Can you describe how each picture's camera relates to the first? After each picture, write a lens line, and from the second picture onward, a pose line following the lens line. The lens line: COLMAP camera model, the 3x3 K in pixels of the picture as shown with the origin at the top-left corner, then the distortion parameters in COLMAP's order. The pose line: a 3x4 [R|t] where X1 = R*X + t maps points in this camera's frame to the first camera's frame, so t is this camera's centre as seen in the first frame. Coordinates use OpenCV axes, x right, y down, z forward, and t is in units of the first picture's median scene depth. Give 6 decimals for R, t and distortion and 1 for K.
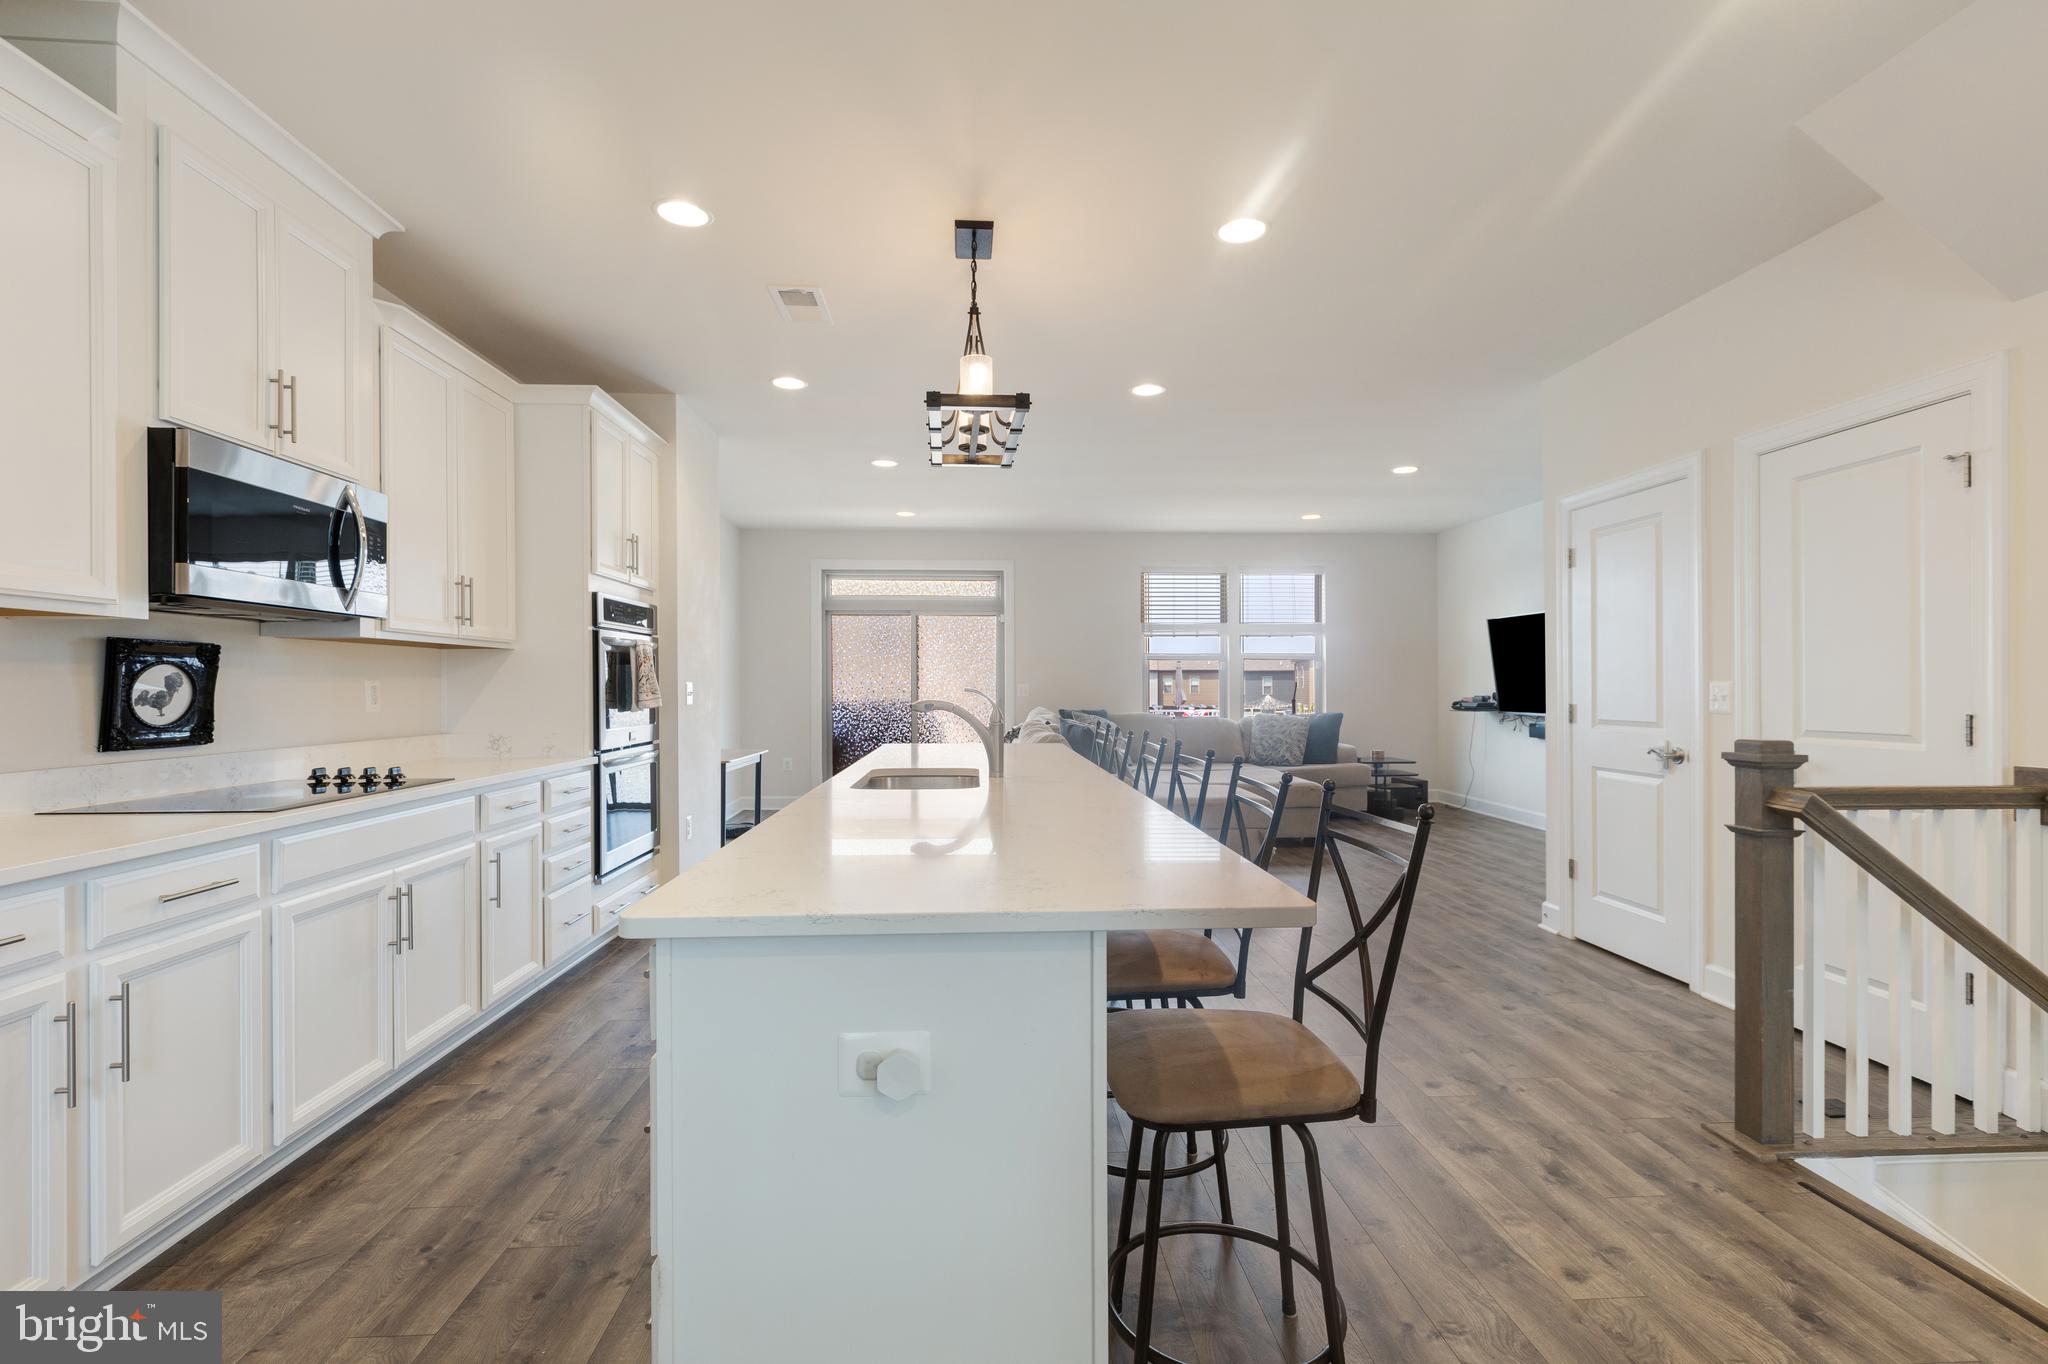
lens RADIAL K [[932.1, 0, 1038.1], [0, 932.1, 687.9], [0, 0, 1]] dist [0.005936, -0.001500]
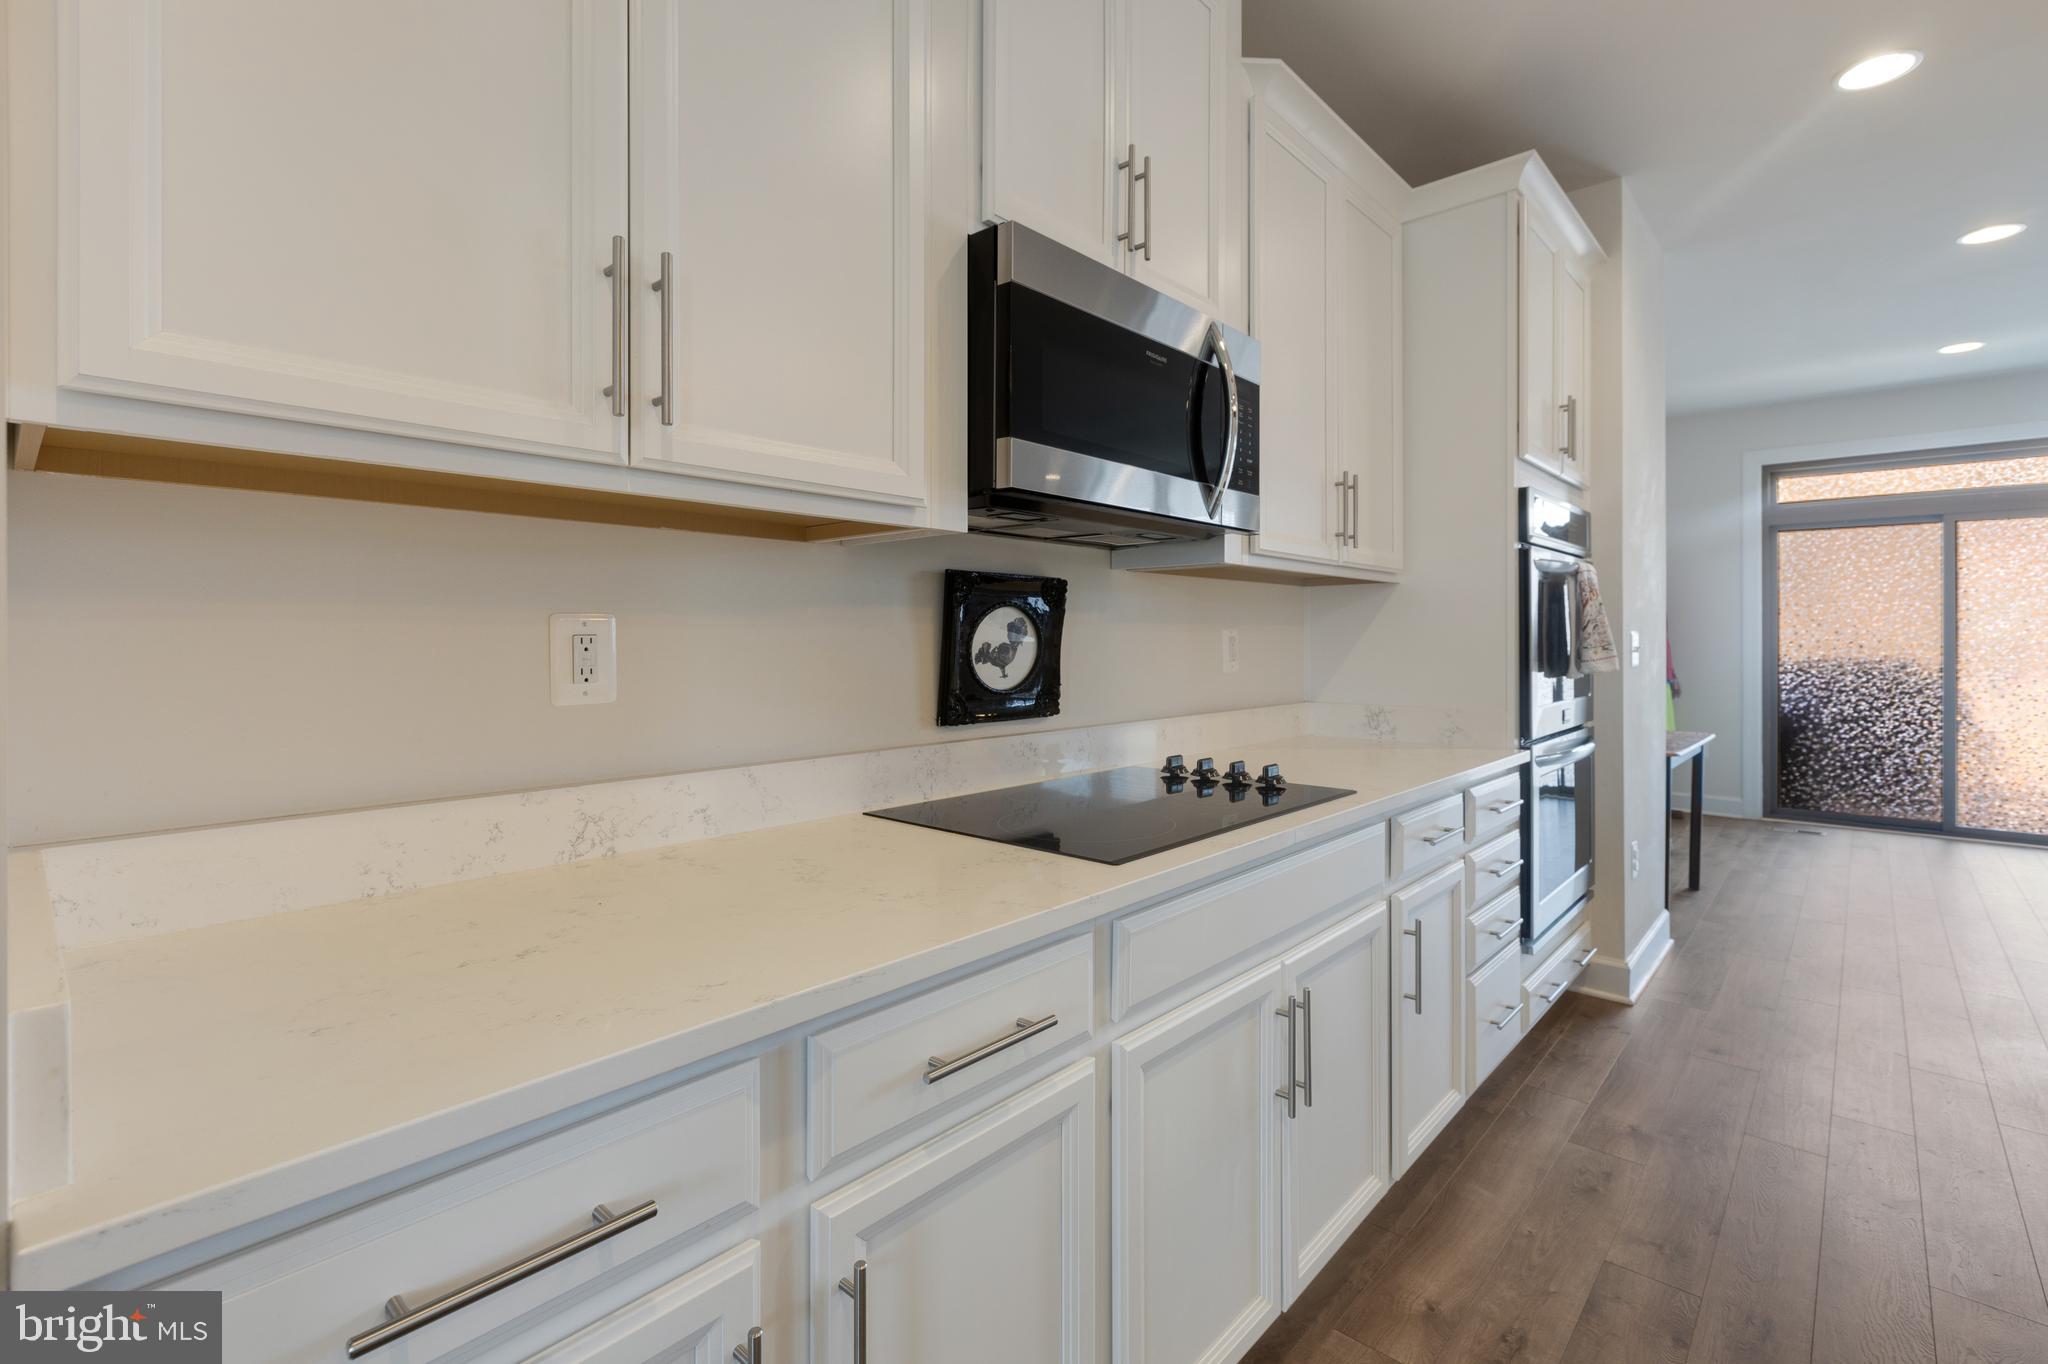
lens RADIAL K [[932.1, 0, 1010.9], [0, 932.1, 646.2], [0, 0, 1]] dist [0.005936, -0.001500]
pose [[0.683261, 0.007394, -0.730137, -0.350746], [-0.002425, 0.999966, 0.007857, -0.000124], [0.730170, -0.003598, 0.683256, 0.443343]]
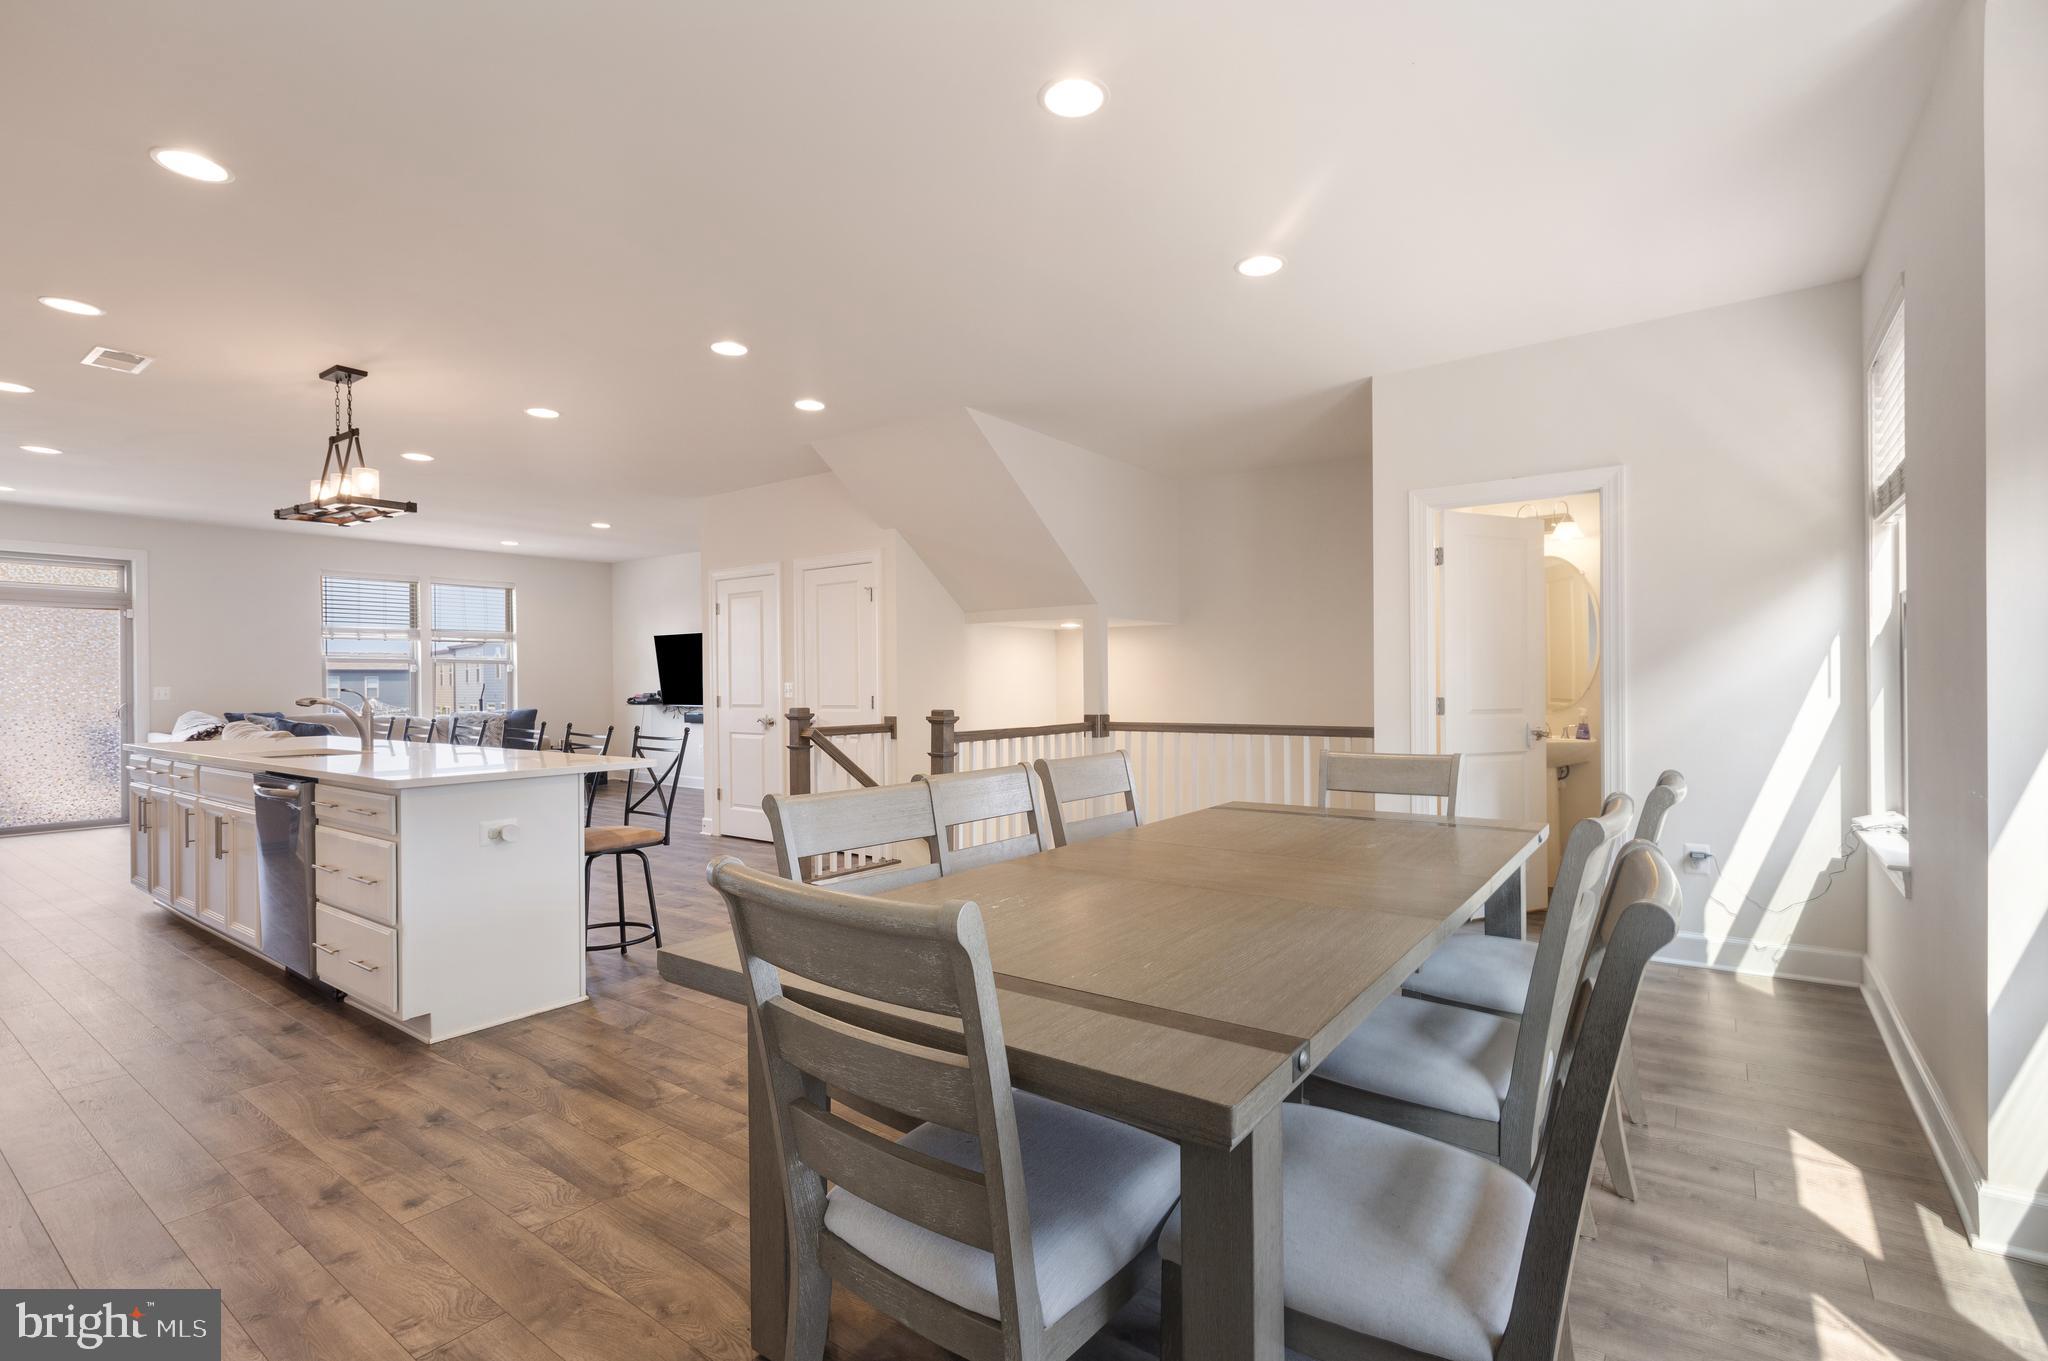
lens RADIAL K [[942.3, 0, 1014.4], [0, 942.3, 679.7], [0, 0, 1]] dist [0.002334, 0.000065]
pose [[0.666143, -0.002215, 0.745820, -0.496217], [0.008799, 0.999949, -0.004890, 0.001737], [-0.745772, 0.009820, 0.666129, -0.773402]]
